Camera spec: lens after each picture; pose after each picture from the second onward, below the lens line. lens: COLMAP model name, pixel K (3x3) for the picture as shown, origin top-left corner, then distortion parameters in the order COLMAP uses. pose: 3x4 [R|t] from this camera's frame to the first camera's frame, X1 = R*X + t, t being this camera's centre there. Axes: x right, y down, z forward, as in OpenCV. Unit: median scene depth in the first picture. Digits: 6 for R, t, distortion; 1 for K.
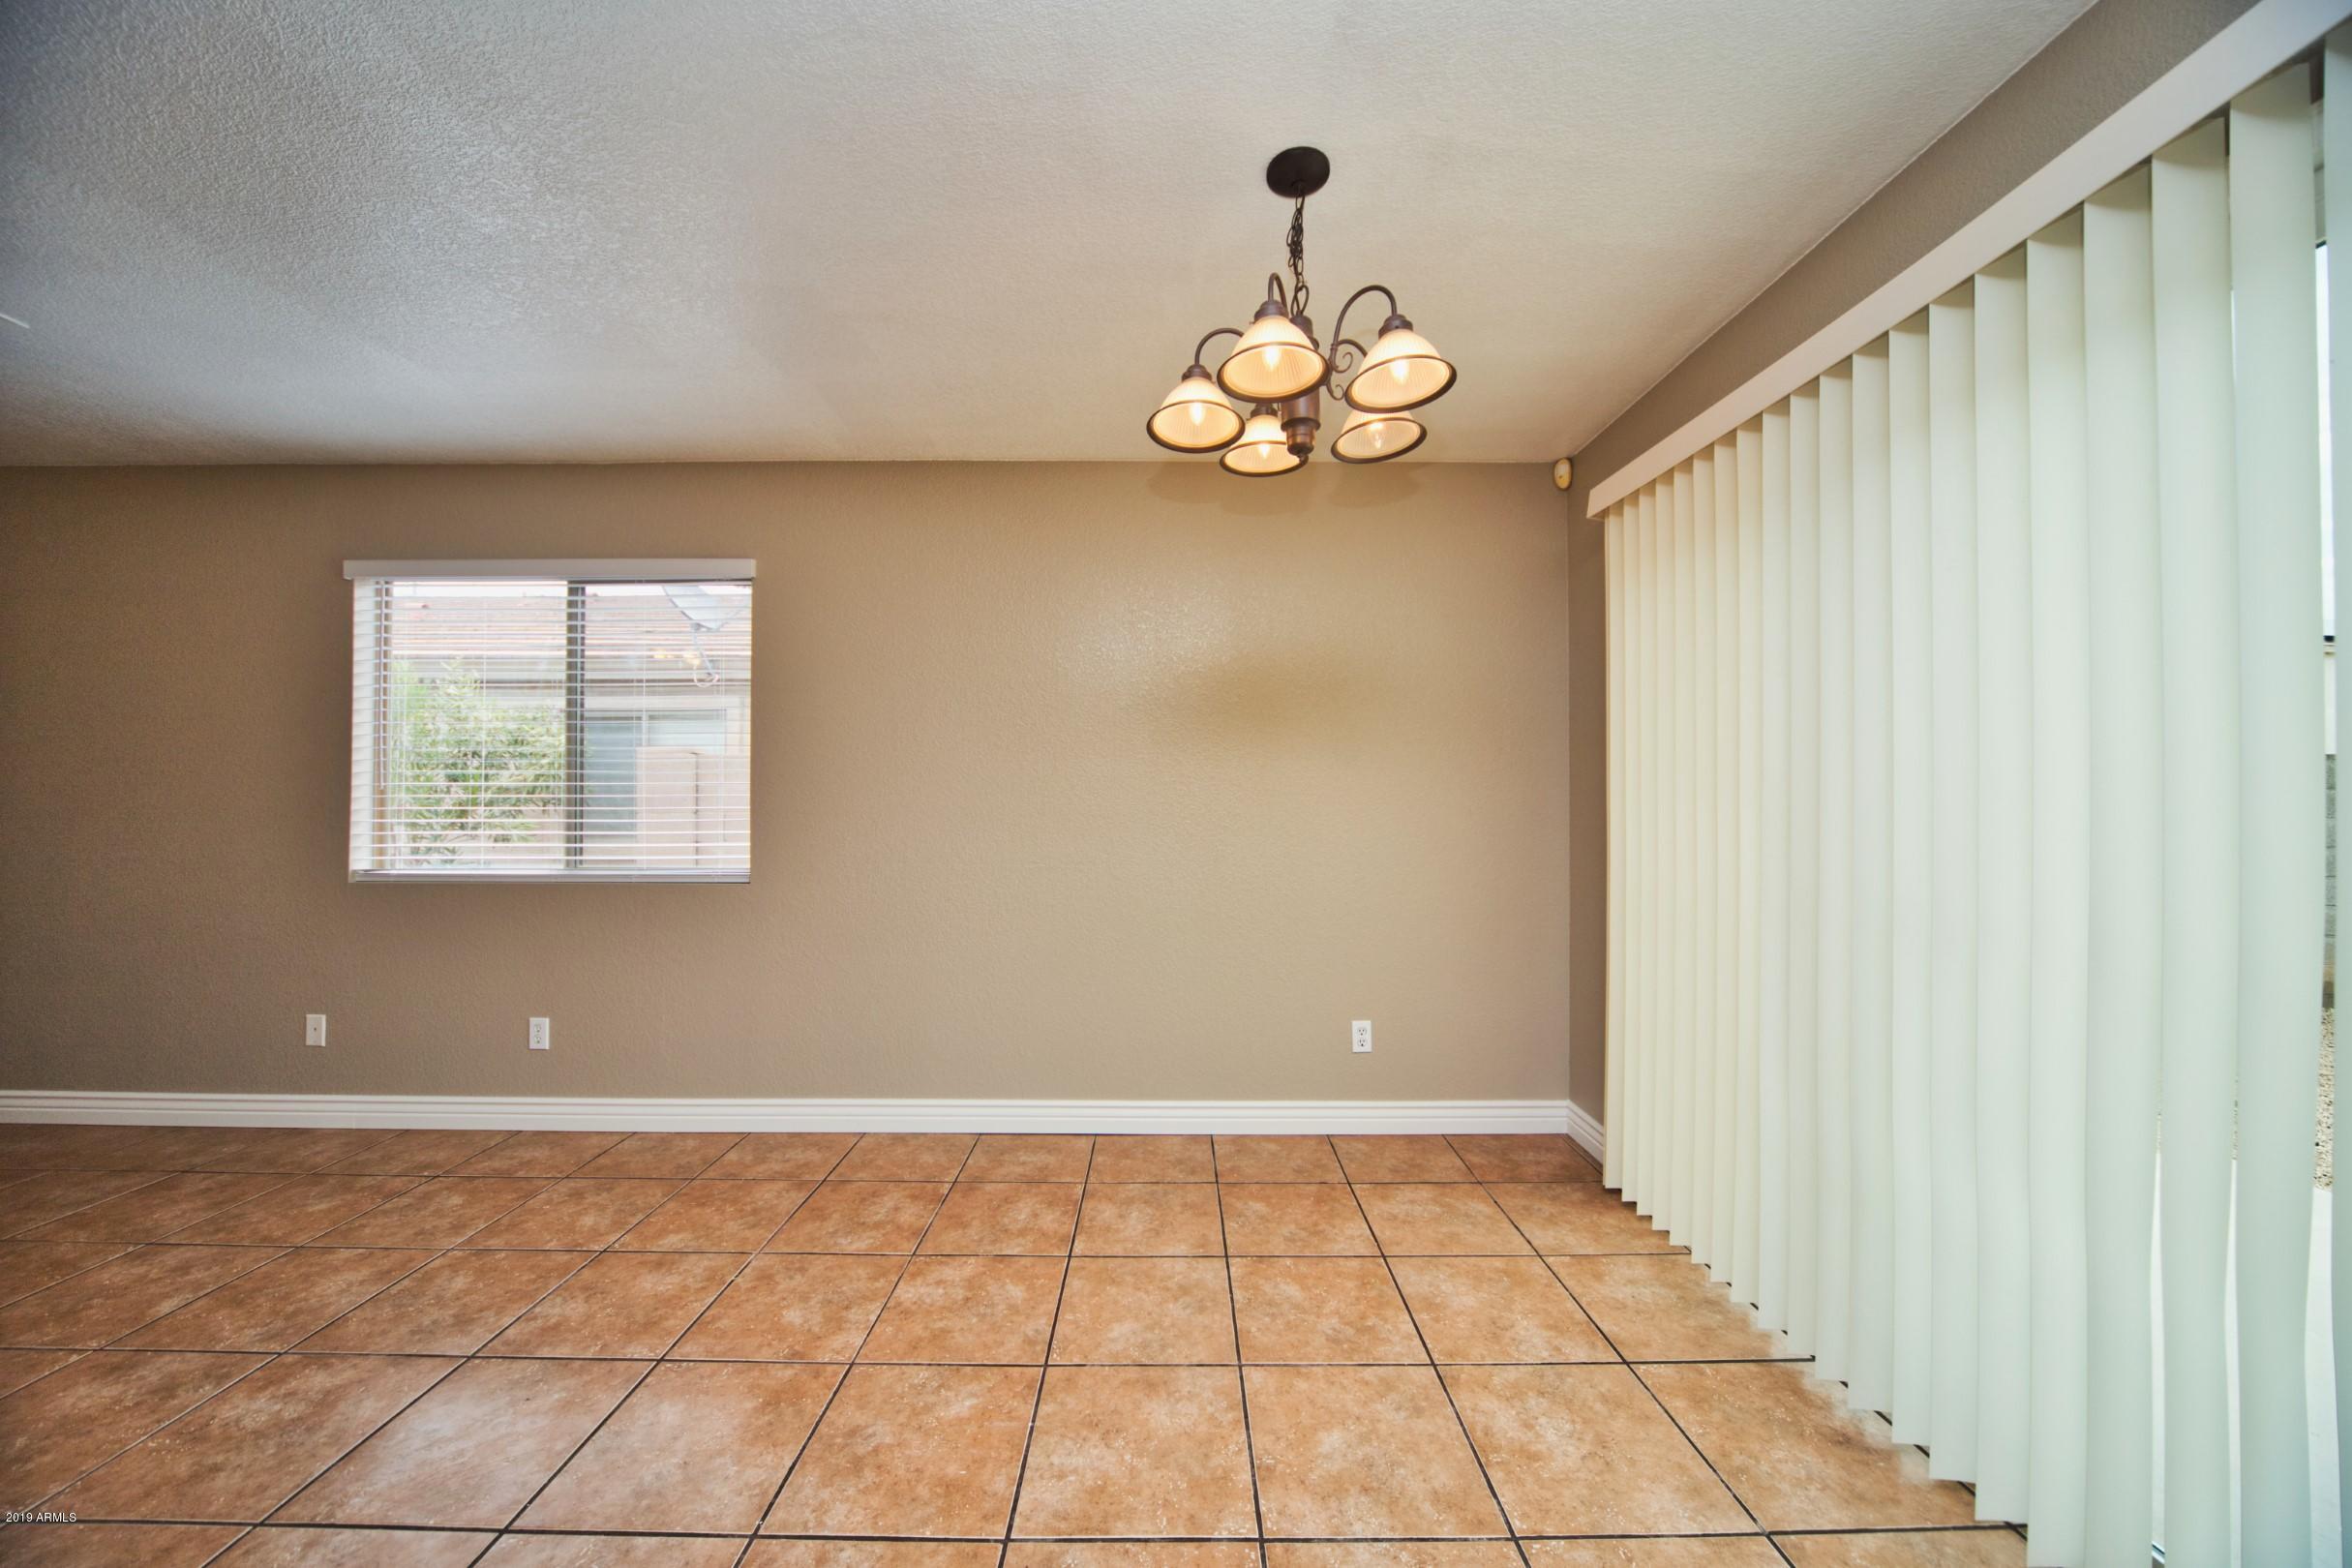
lens RADIAL K [[811.8, 0, 1176.0], [0, 811.8, 796.6], [0, 0, 1]] dist [-0.013271, 0.000200]
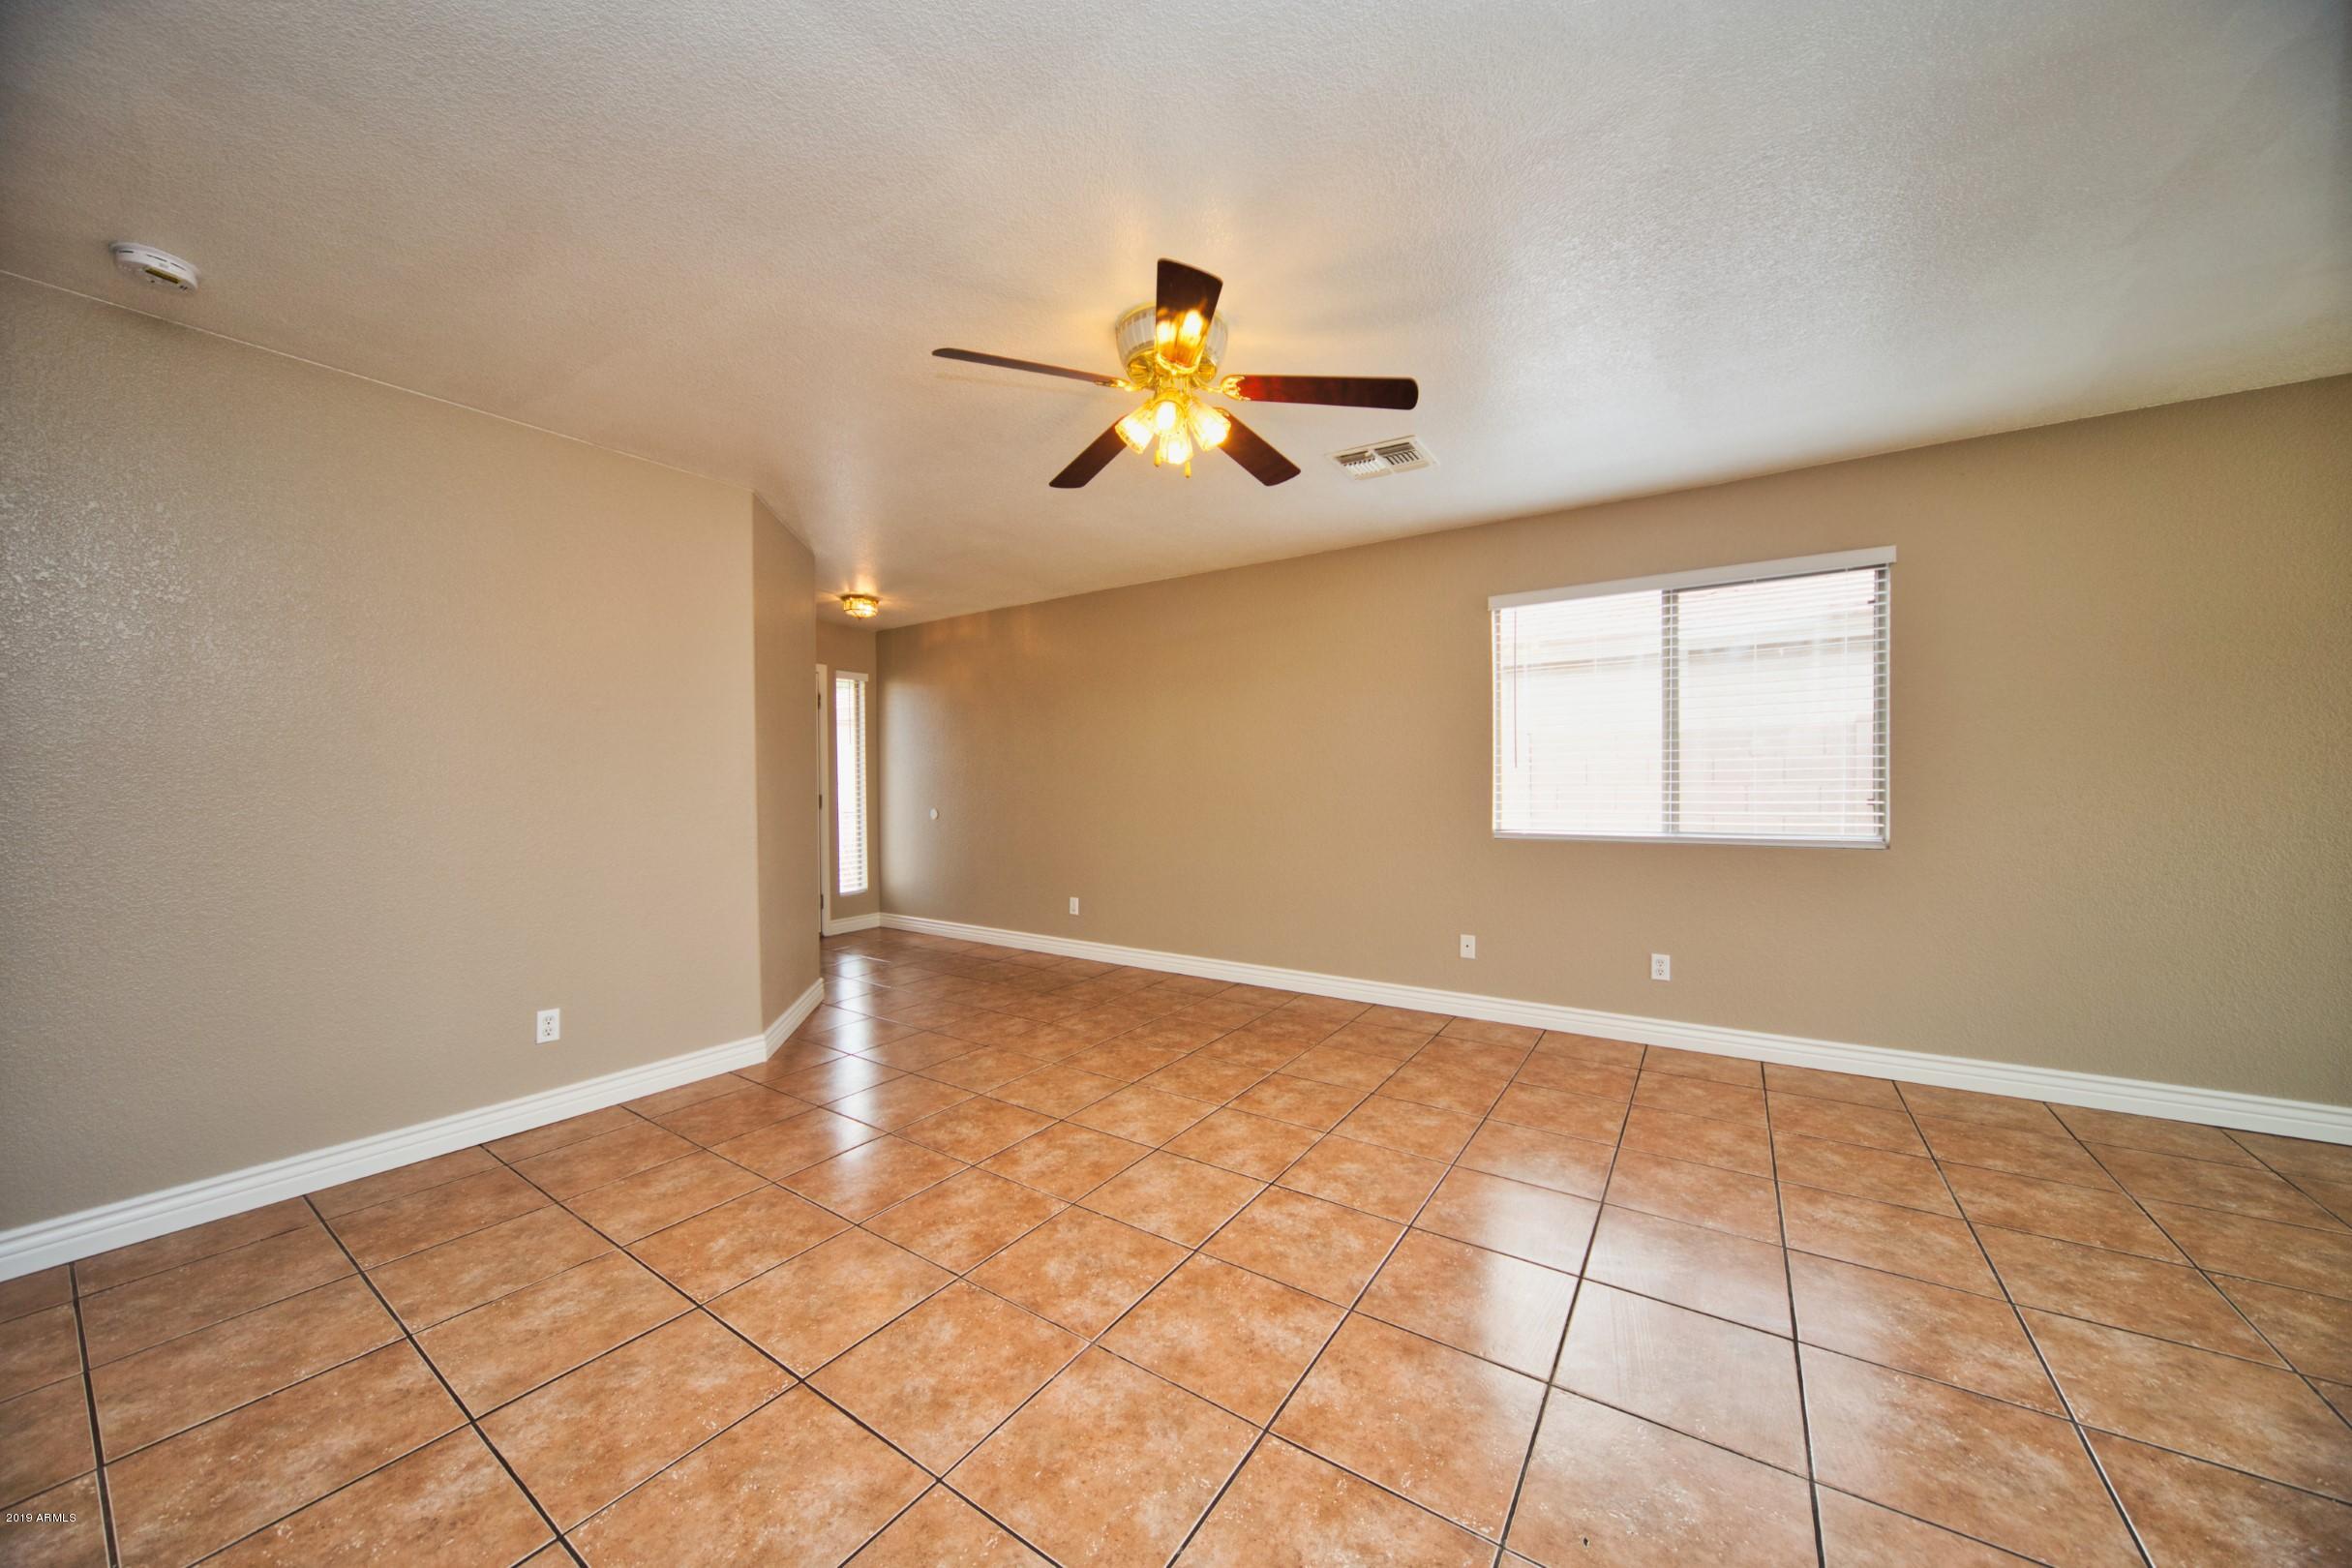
lens RADIAL K [[811.8, 0, 1165.4], [0, 811.8, 793.8], [0, 0, 1]] dist [-0.013271, 0.000200]
pose [[0.819445, -0.003231, -0.573148, -0.815071], [0.017123, 0.999676, 0.018845, -0.004398], [0.572902, -0.025256, 0.819235, -0.490121]]
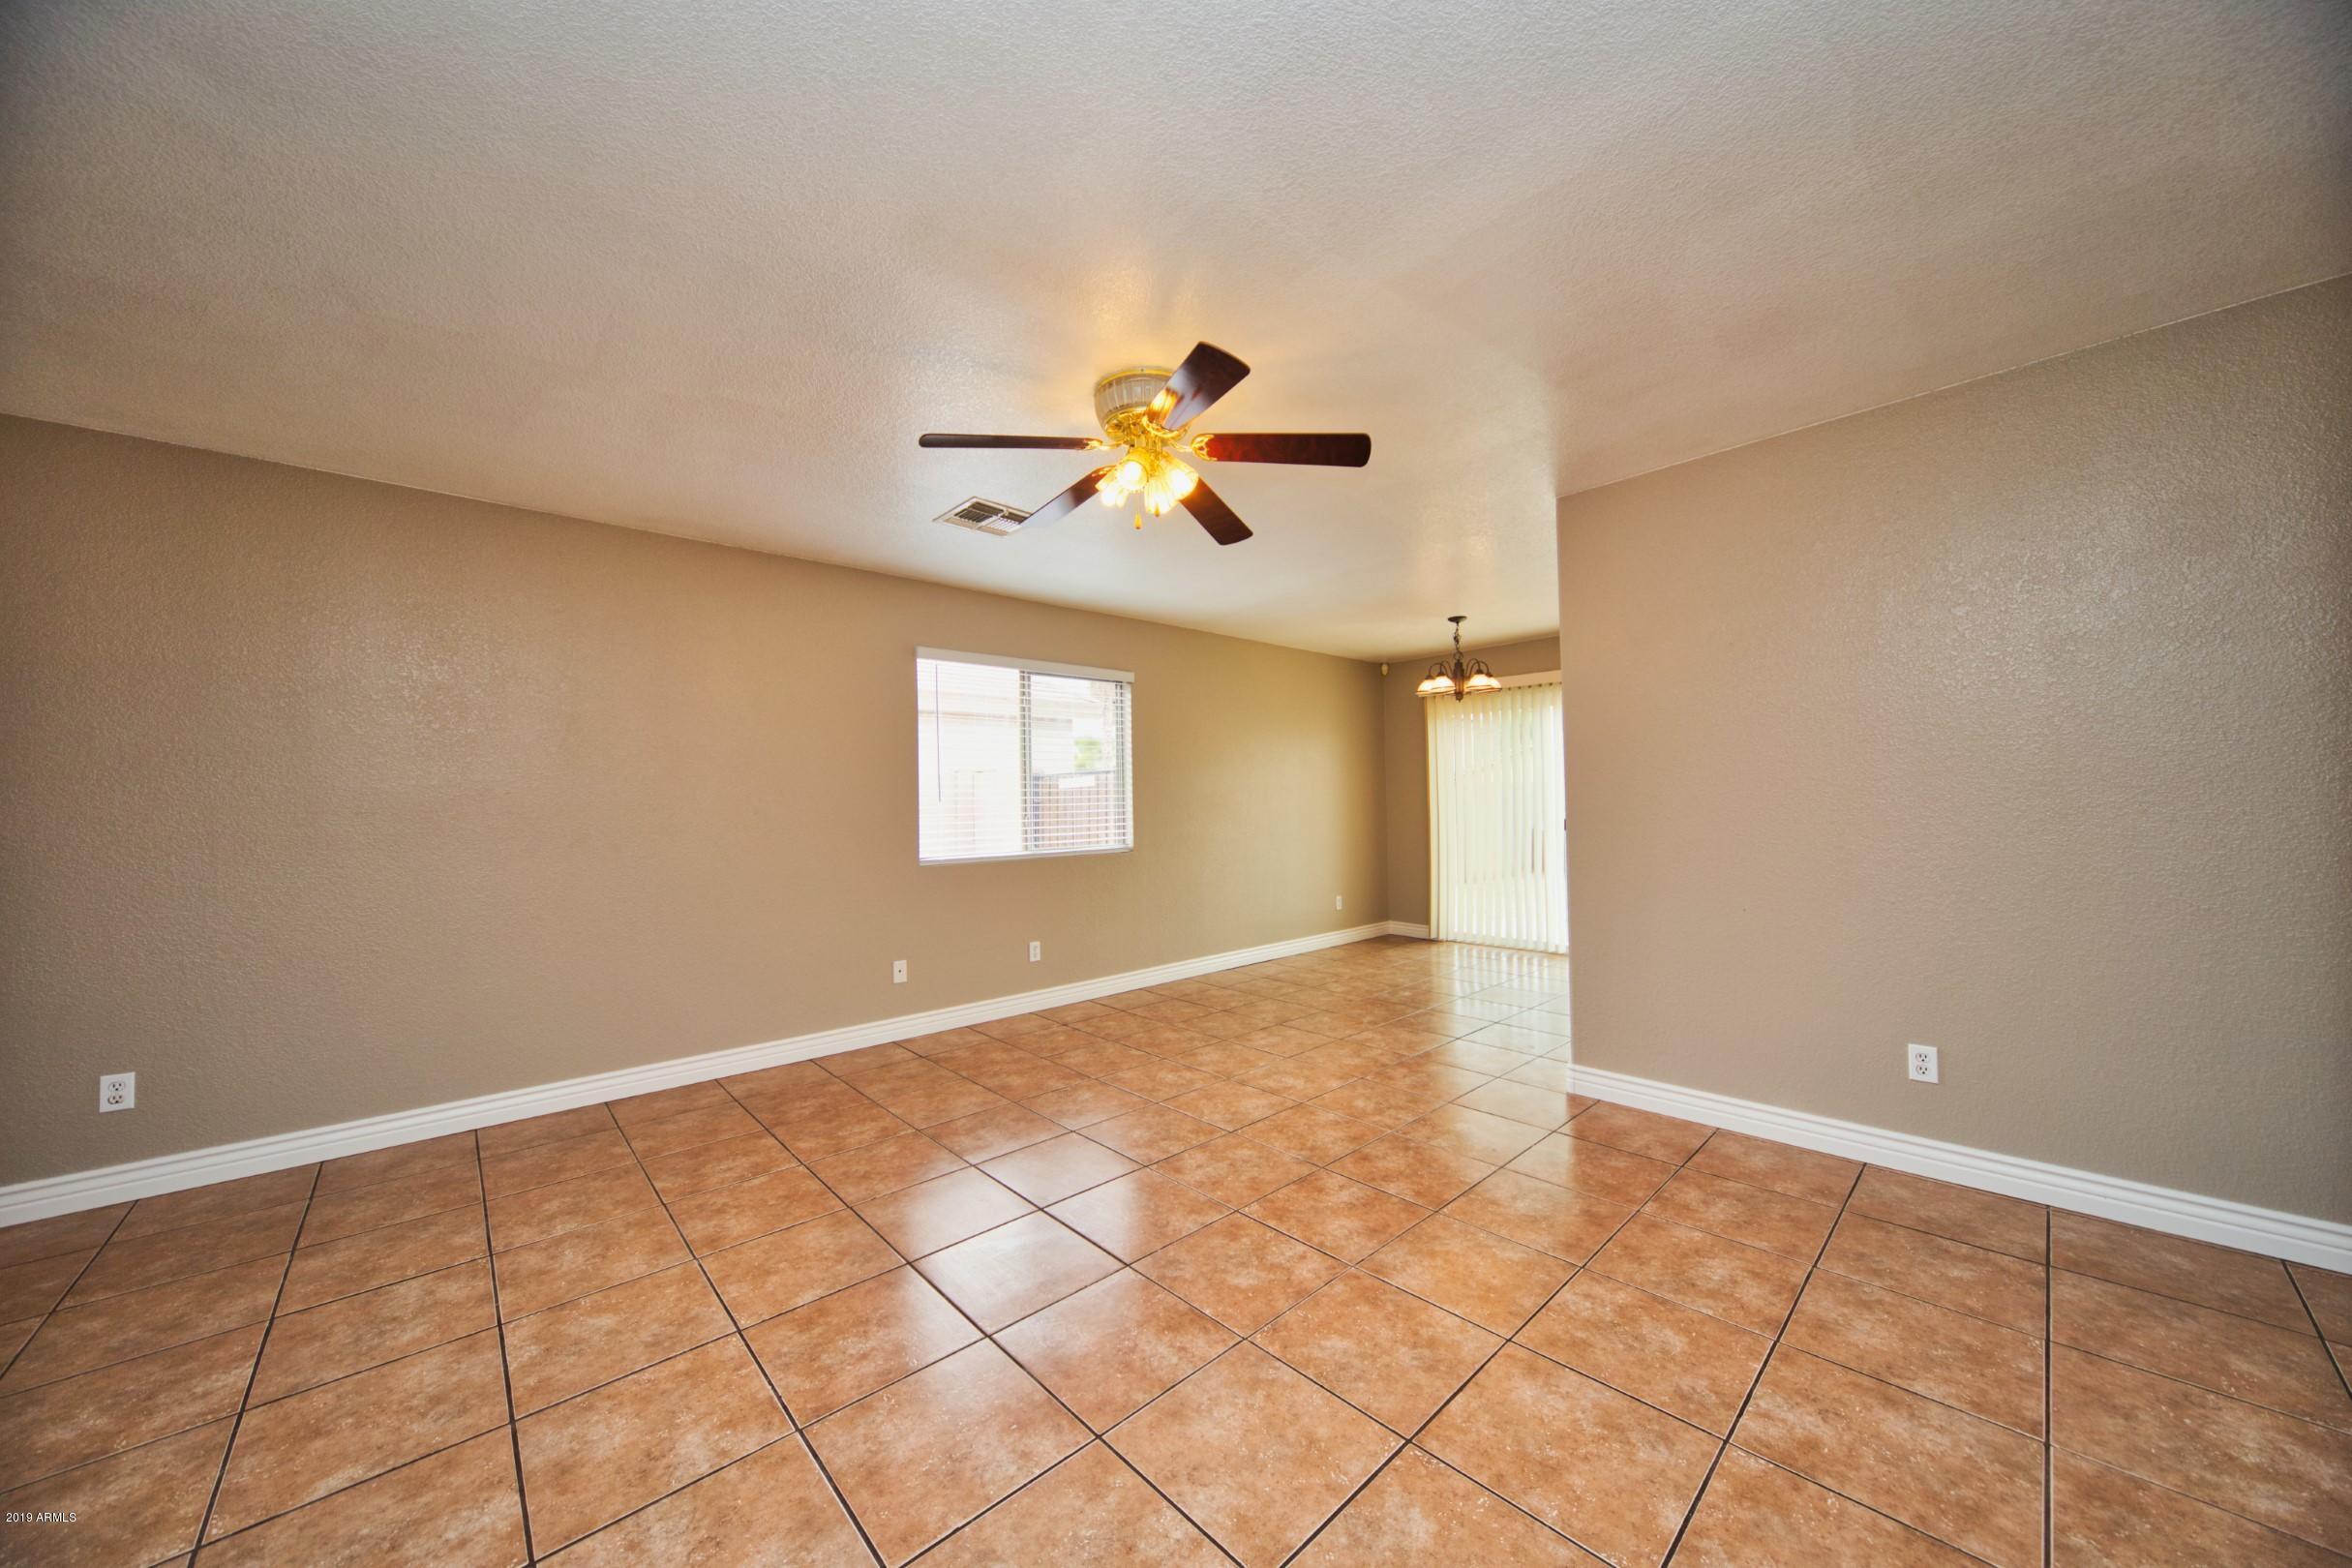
lens RADIAL K [[811.8, 0, 1177.6], [0, 811.8, 785.7], [0, 0, 1]] dist [-0.013271, 0.000200]
pose [[0.740265, -0.000214, 0.672316, -1.948453], [0.014954, 0.999758, -0.016147, -0.011236], [-0.672149, 0.022007, 0.740088, -0.481719]]
